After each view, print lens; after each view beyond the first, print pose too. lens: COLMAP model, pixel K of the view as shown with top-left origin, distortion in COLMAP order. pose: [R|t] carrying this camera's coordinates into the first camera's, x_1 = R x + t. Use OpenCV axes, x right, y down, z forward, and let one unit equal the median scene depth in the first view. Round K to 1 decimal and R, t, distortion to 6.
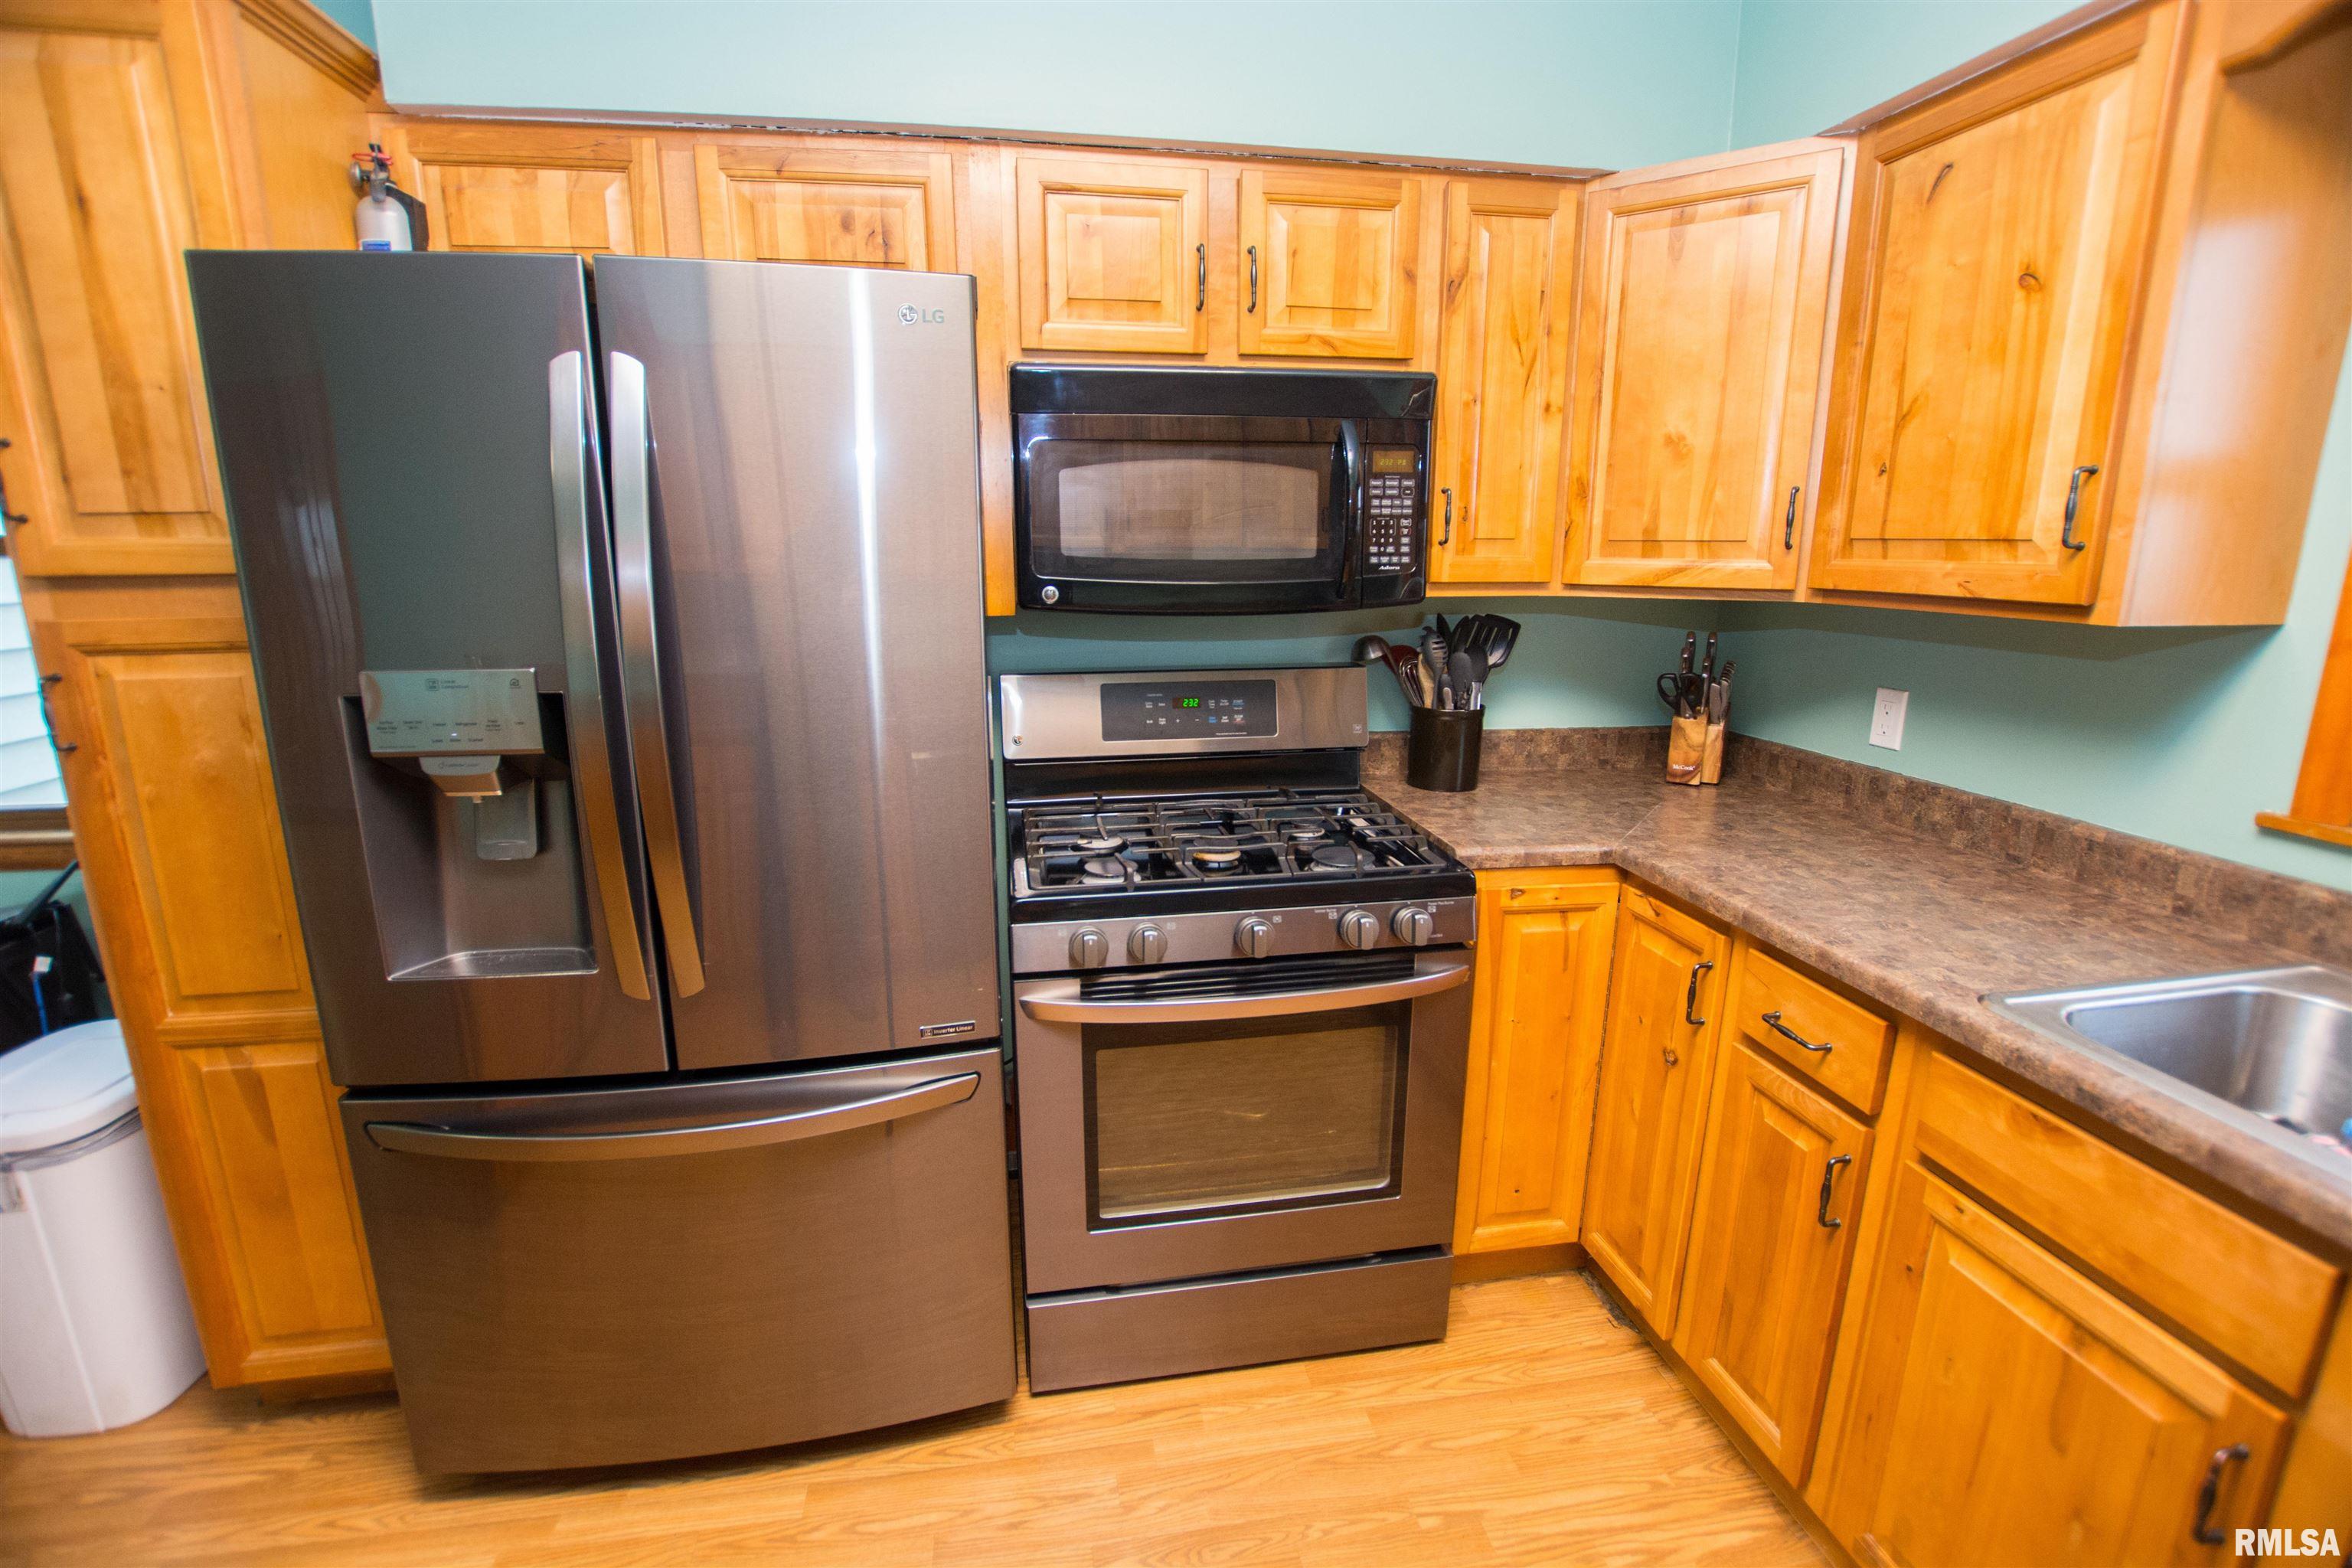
lens RADIAL K [[1030.9, 0, 1176.2], [0, 1030.9, 774.0], [0, 0, 1]] dist [-0.030551, -0.000040]
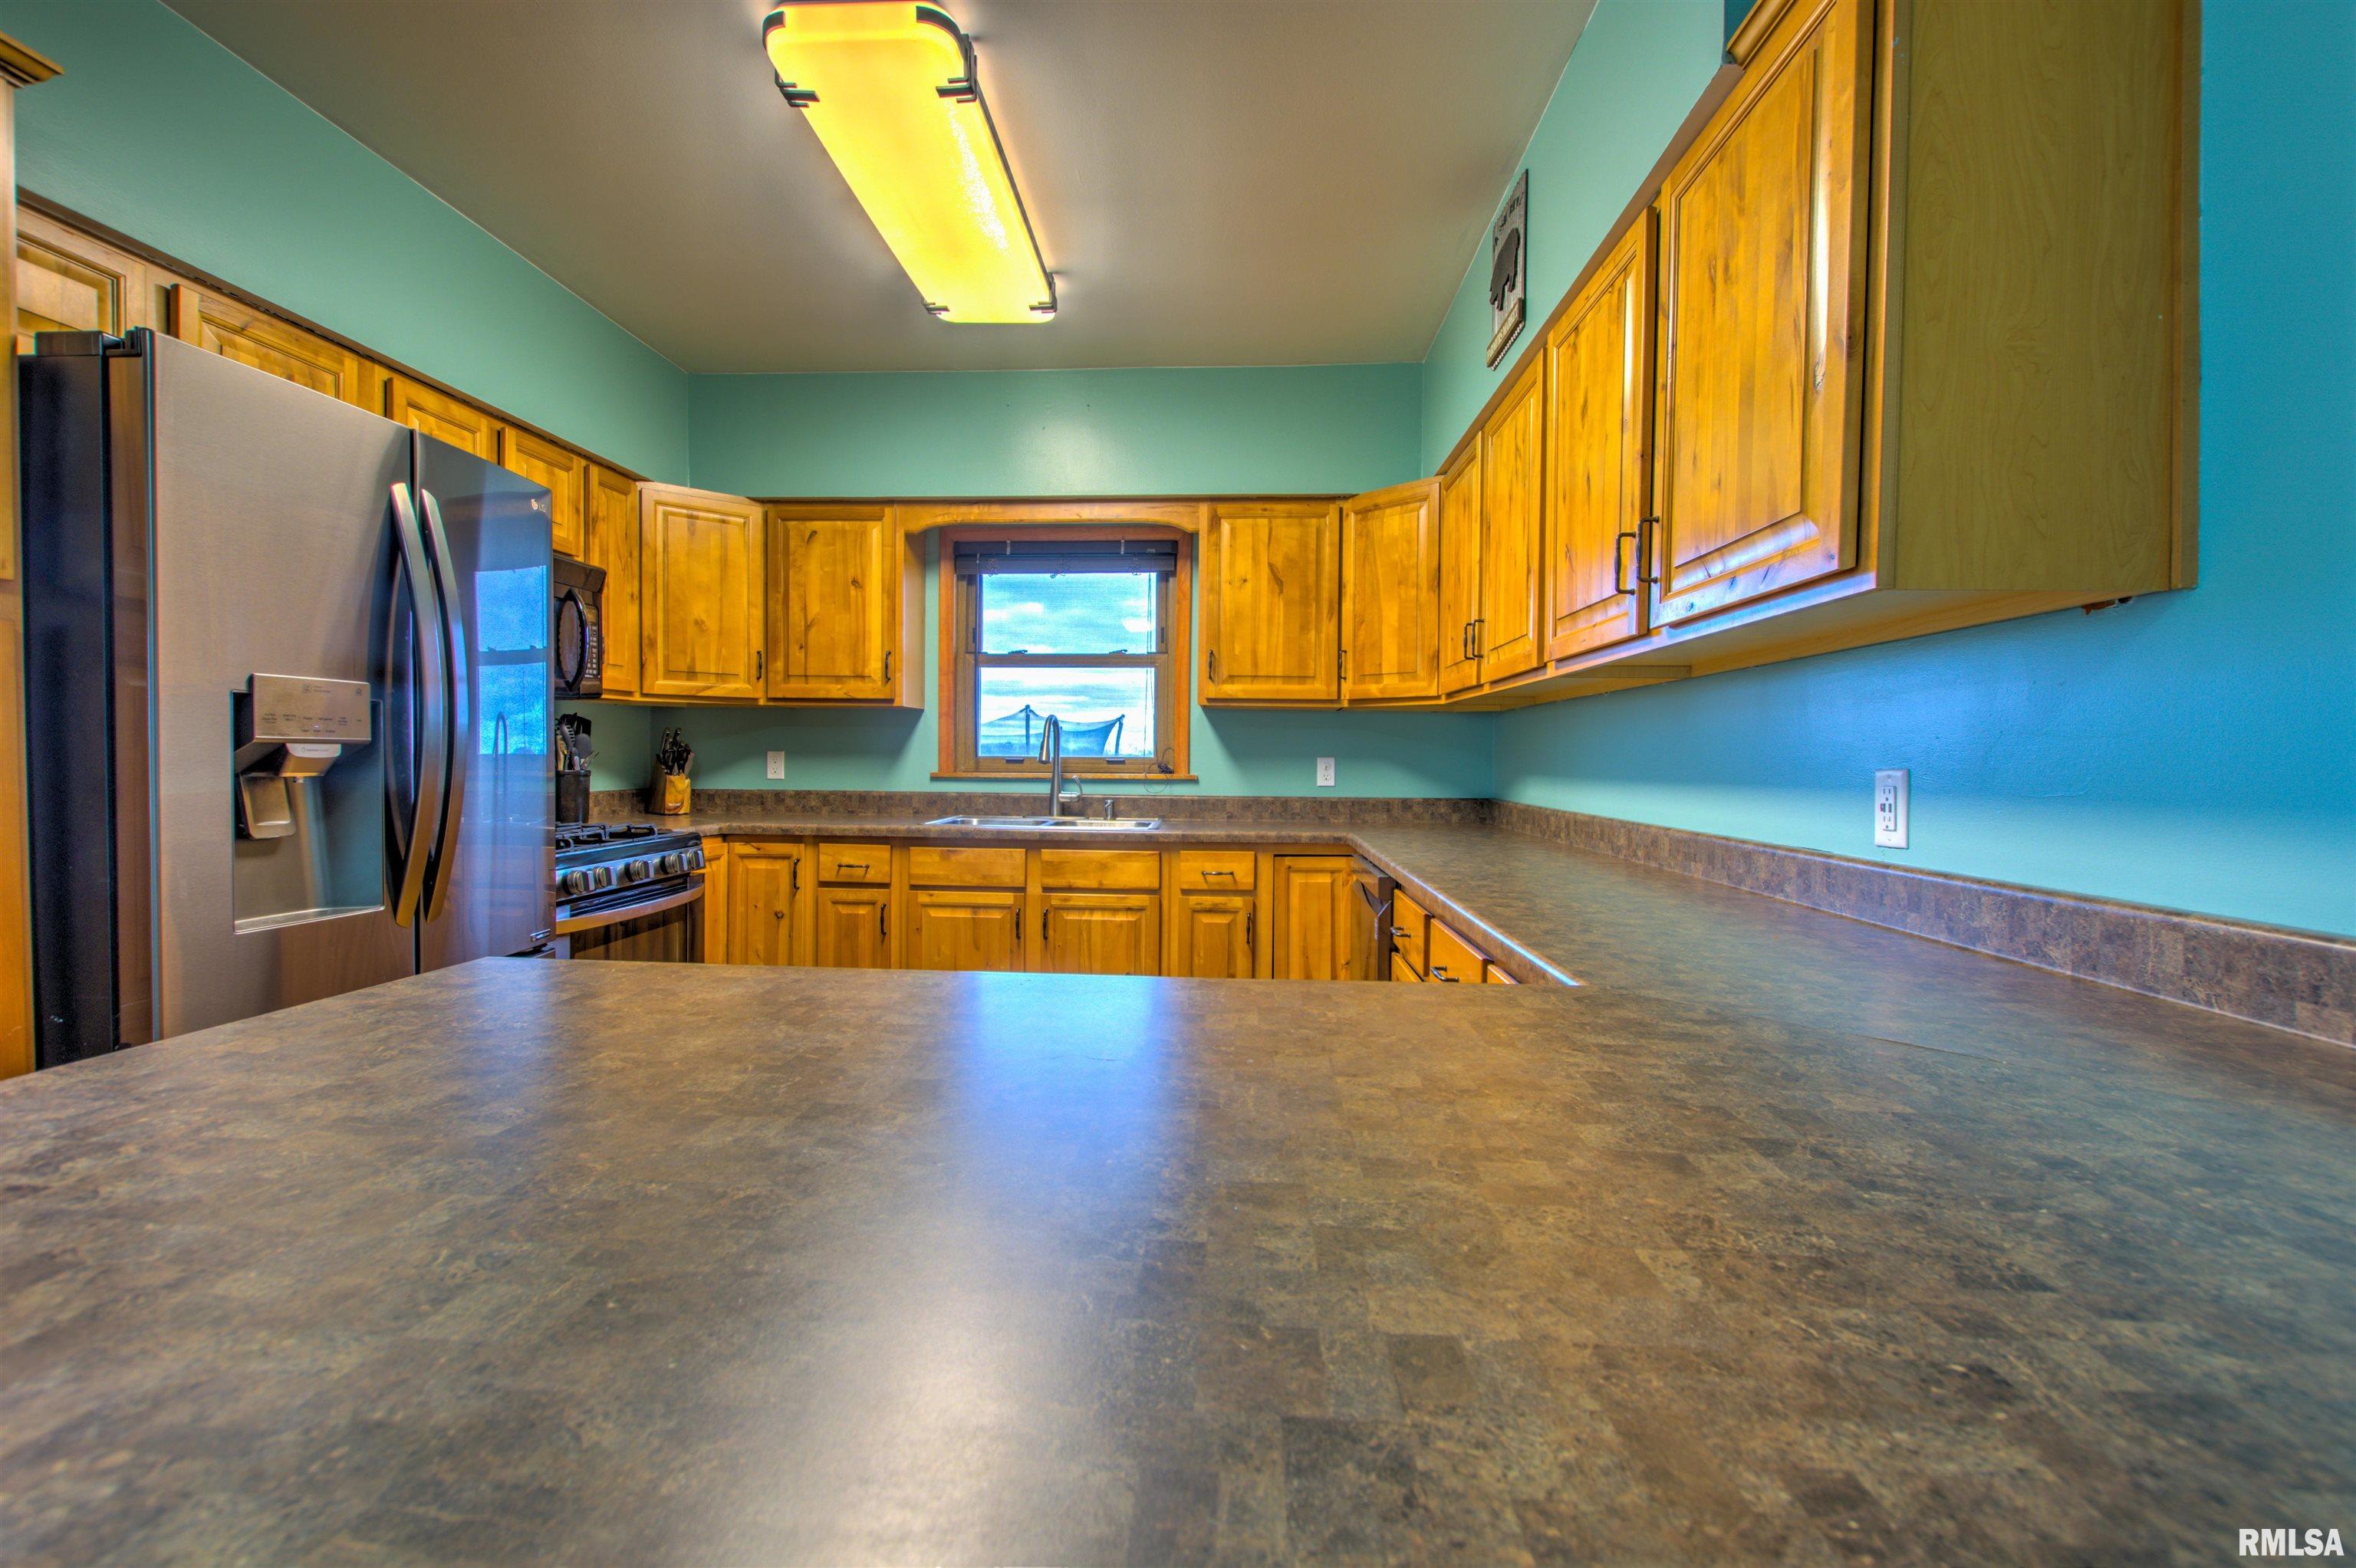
lens RADIAL K [[1013.6, 0, 1180.8], [0, 1013.6, 778.0], [0, 0, 1]] dist [-0.003136, -0.000744]
pose [[0.219749, -0.022050, 0.975307, -1.447419], [0.202590, 0.978981, -0.023513, 0.238657], [-0.954289, 0.202754, 0.219597, -0.304847]]
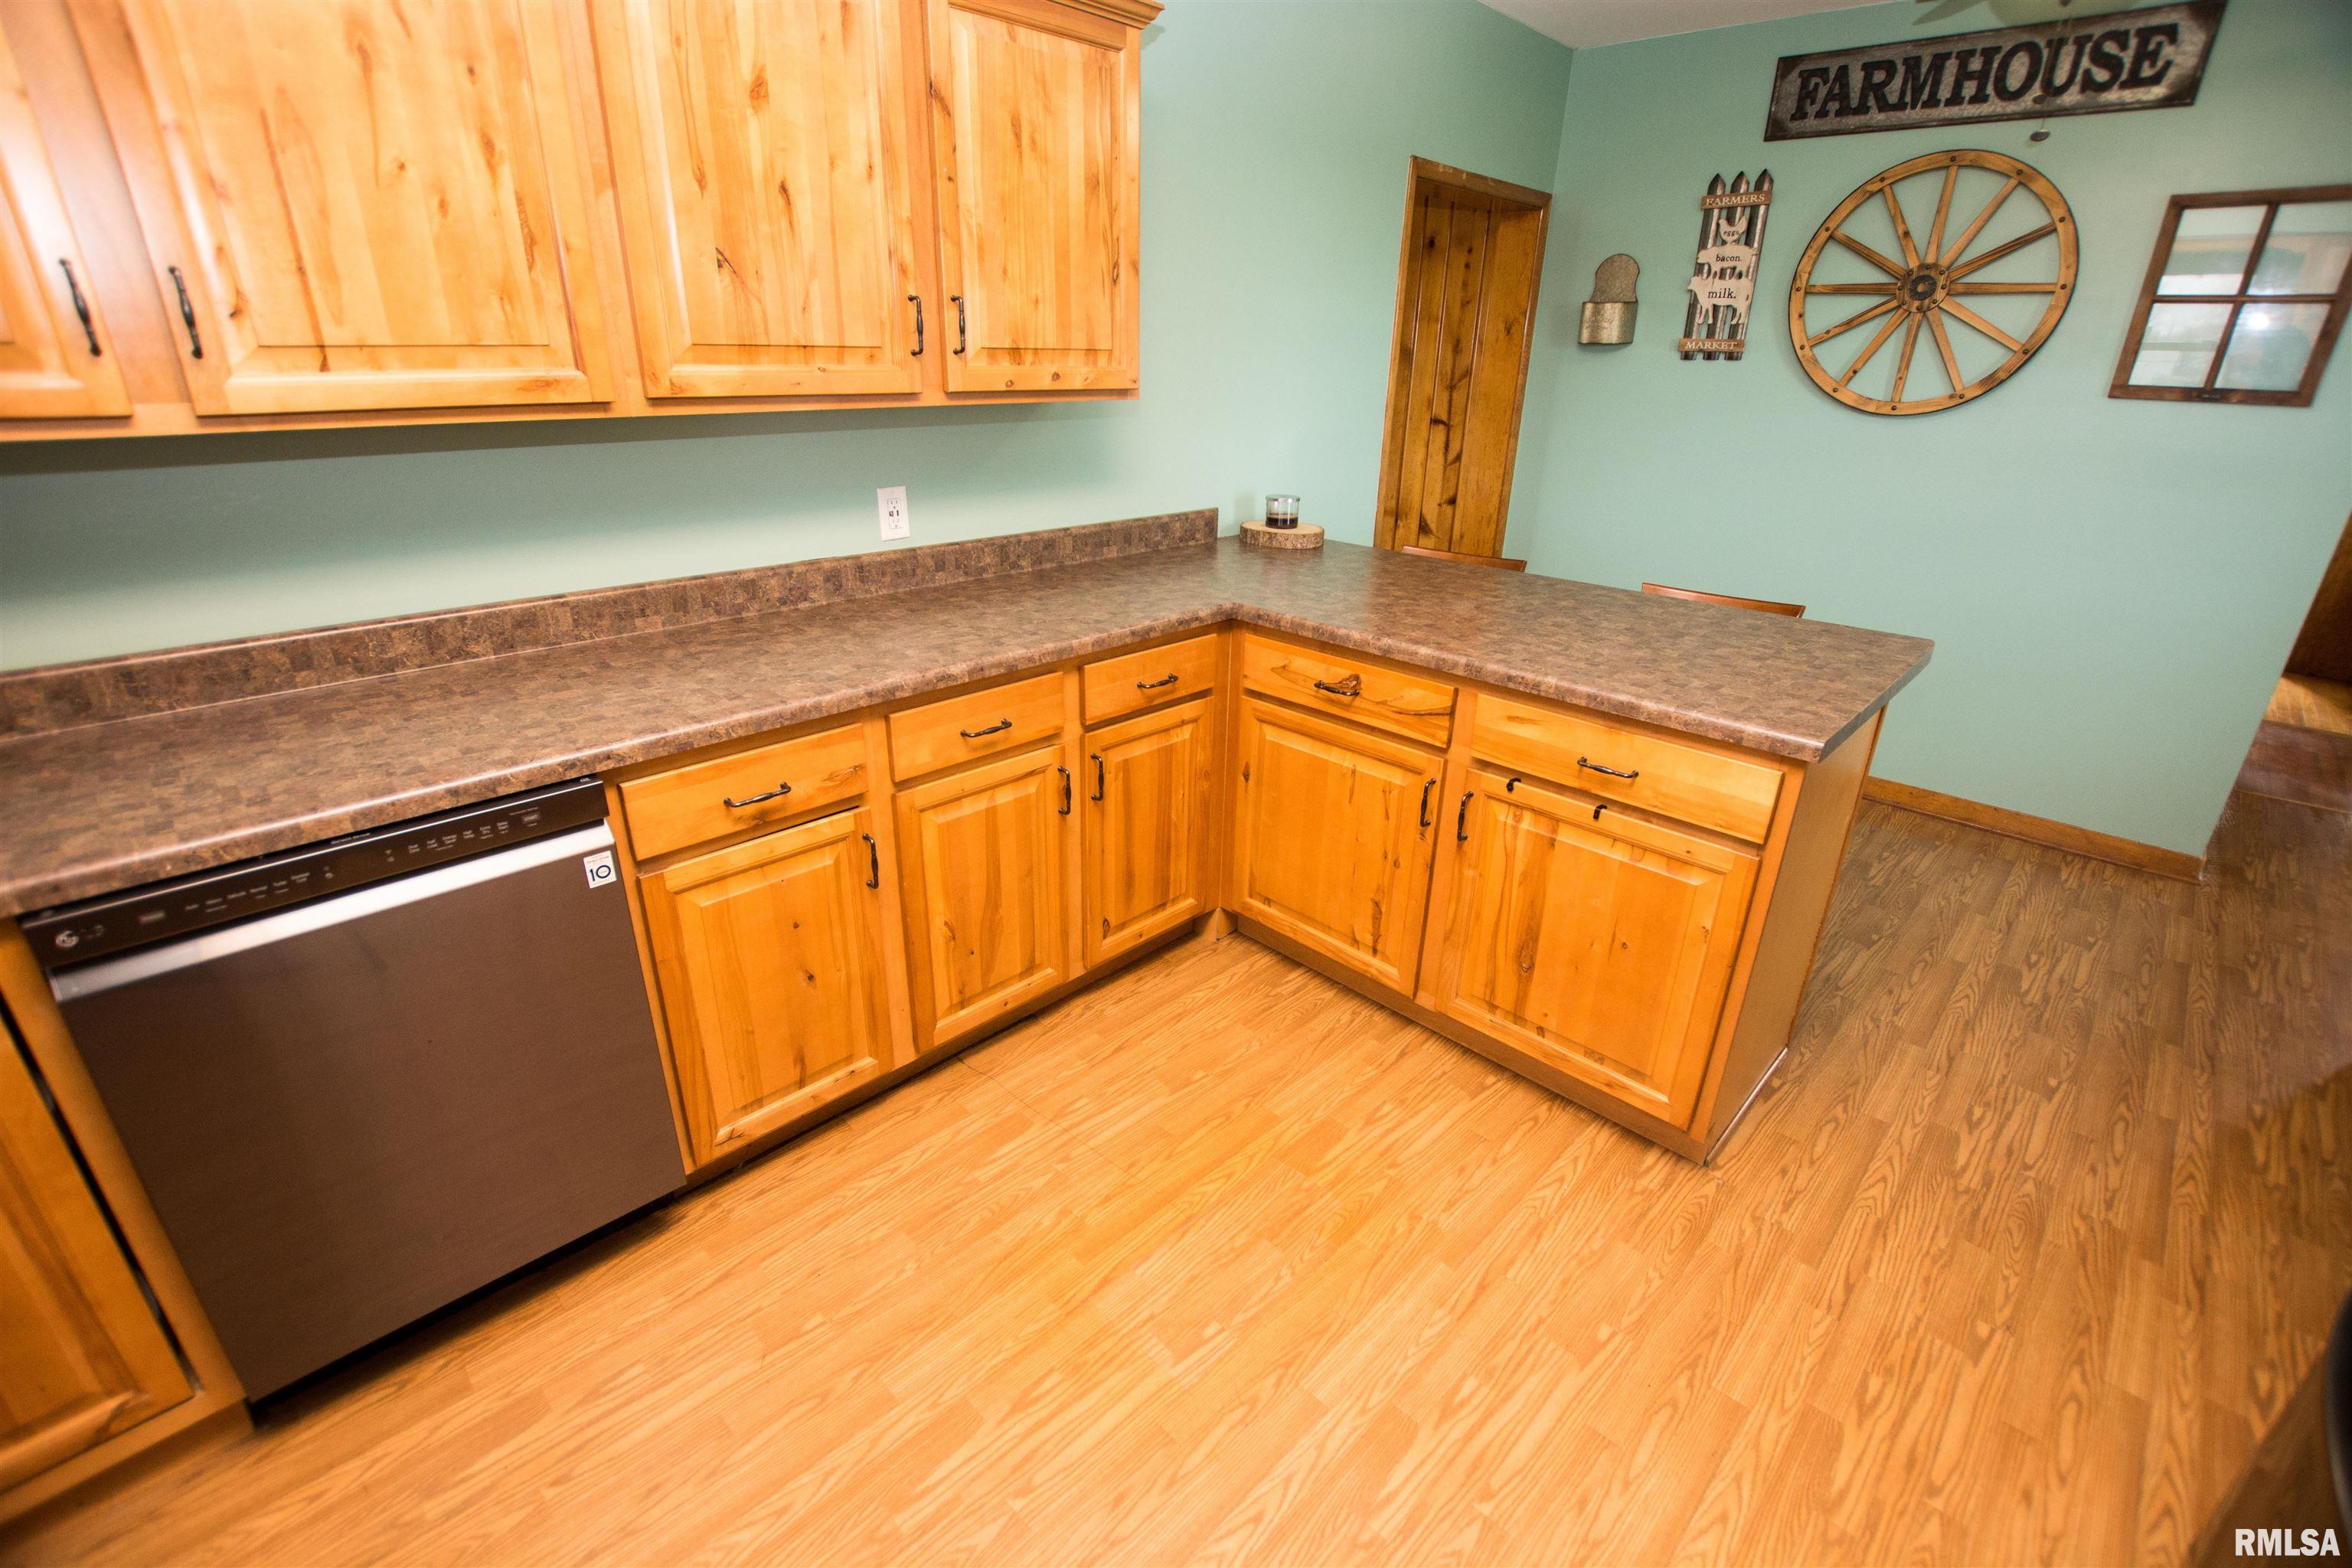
lens RADIAL K [[1044.5, 0, 1181.3], [0, 1044.5, 777.7], [0, 0, 1]] dist [-0.023936, -0.000025]
pose [[-0.806608, 0.205657, -0.554156, 0.274461], [-0.151389, 0.834371, 0.530006, -0.173942], [0.571372, 0.511400, -0.641876, 0.698241]]
